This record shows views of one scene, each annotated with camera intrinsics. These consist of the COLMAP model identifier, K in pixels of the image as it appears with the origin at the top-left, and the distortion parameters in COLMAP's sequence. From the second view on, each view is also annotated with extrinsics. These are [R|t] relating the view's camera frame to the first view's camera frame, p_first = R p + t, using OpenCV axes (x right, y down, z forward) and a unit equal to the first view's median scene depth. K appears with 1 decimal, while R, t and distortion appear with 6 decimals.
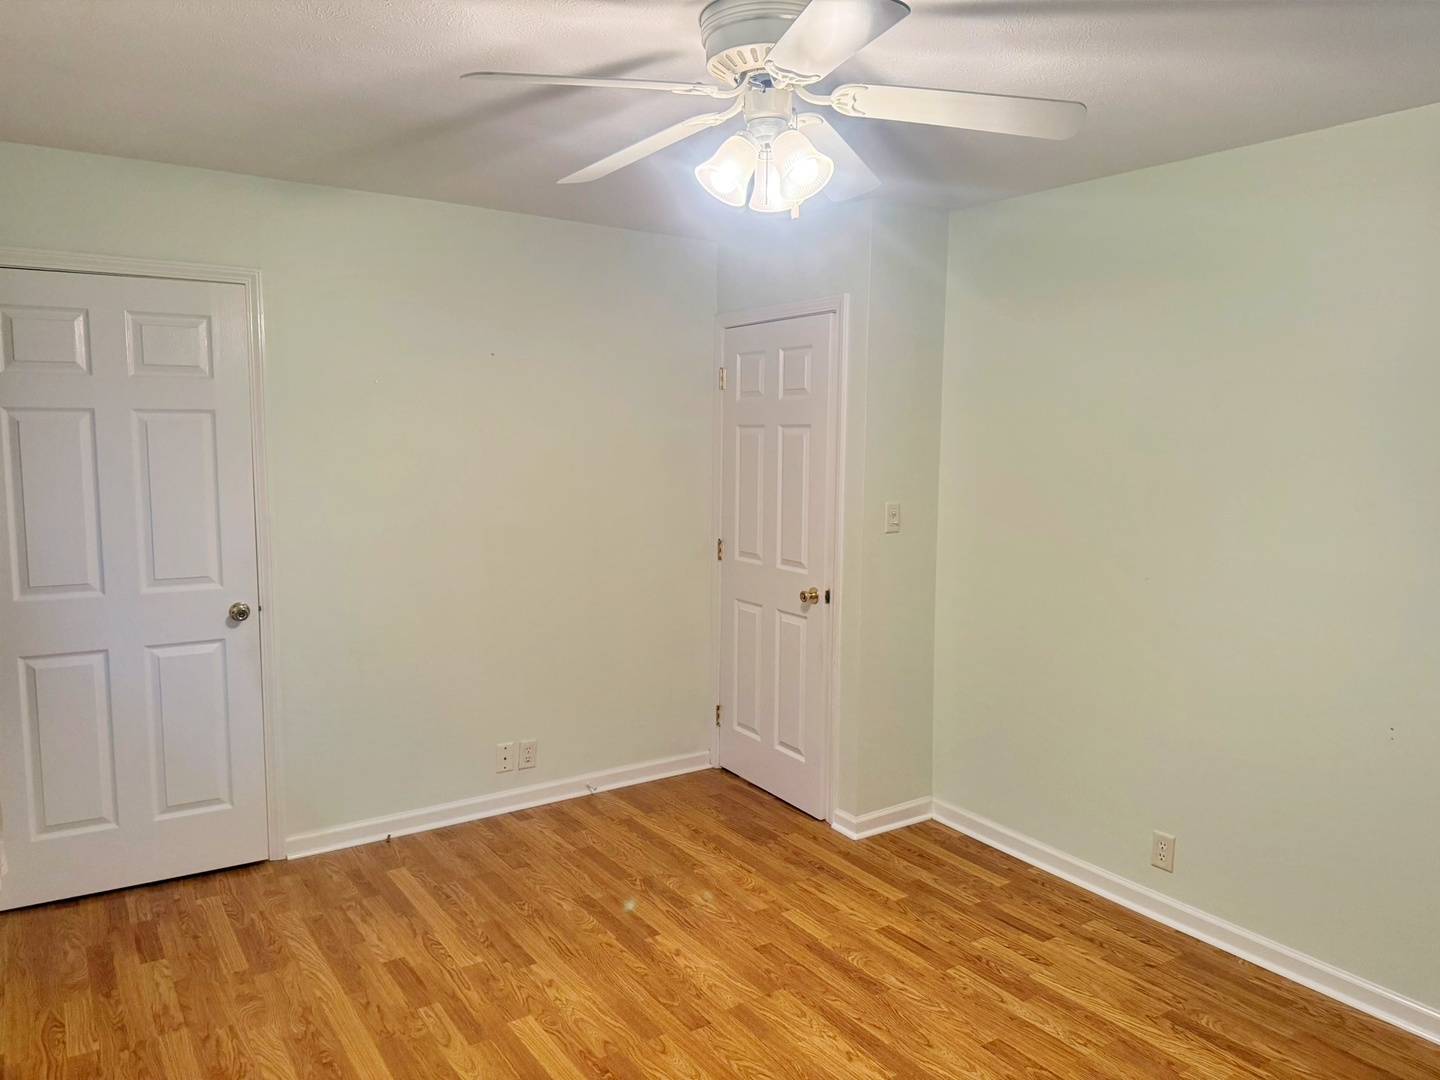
lens RADIAL K [[1028.8, 0, 721.8], [0, 1028.8, 544.3], [0, 0, 1]] dist [0.100945, -0.171125]
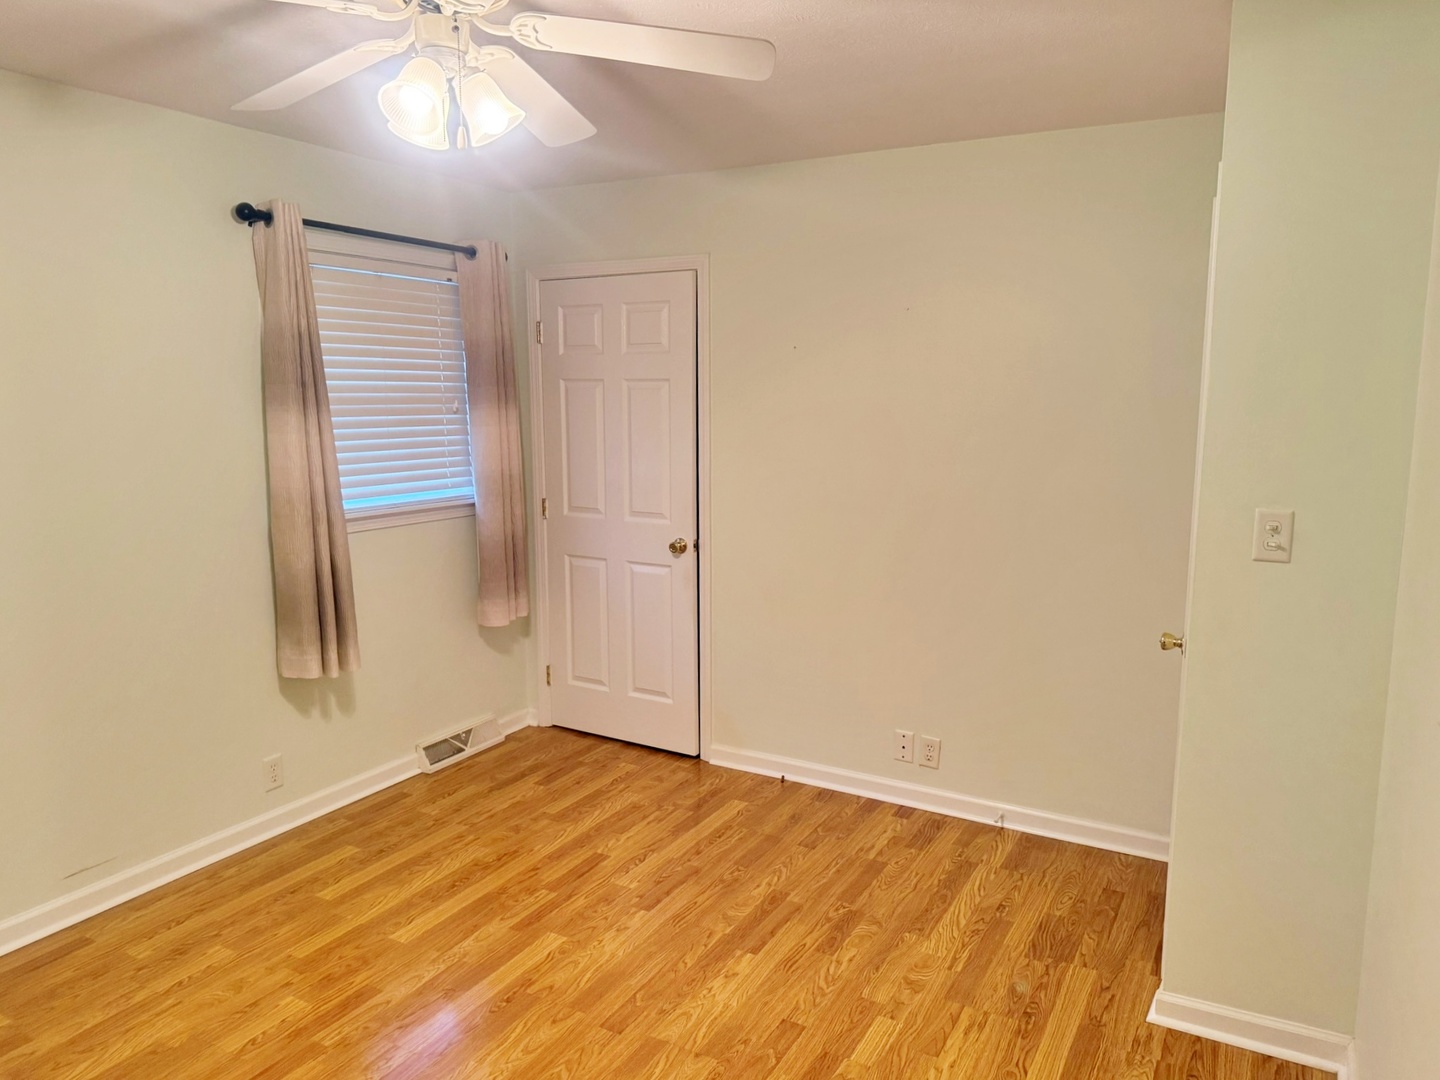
lens RADIAL K [[1028.8, 0, 721.8], [0, 1028.8, 544.3], [0, 0, 1]] dist [0.100945, -0.171125]
pose [[0.463392, 0.139176, -0.875156, 0.647449], [-0.109804, 0.988997, 0.099139, -0.066853], [0.879324, 0.050156, 0.473575, 0.498157]]
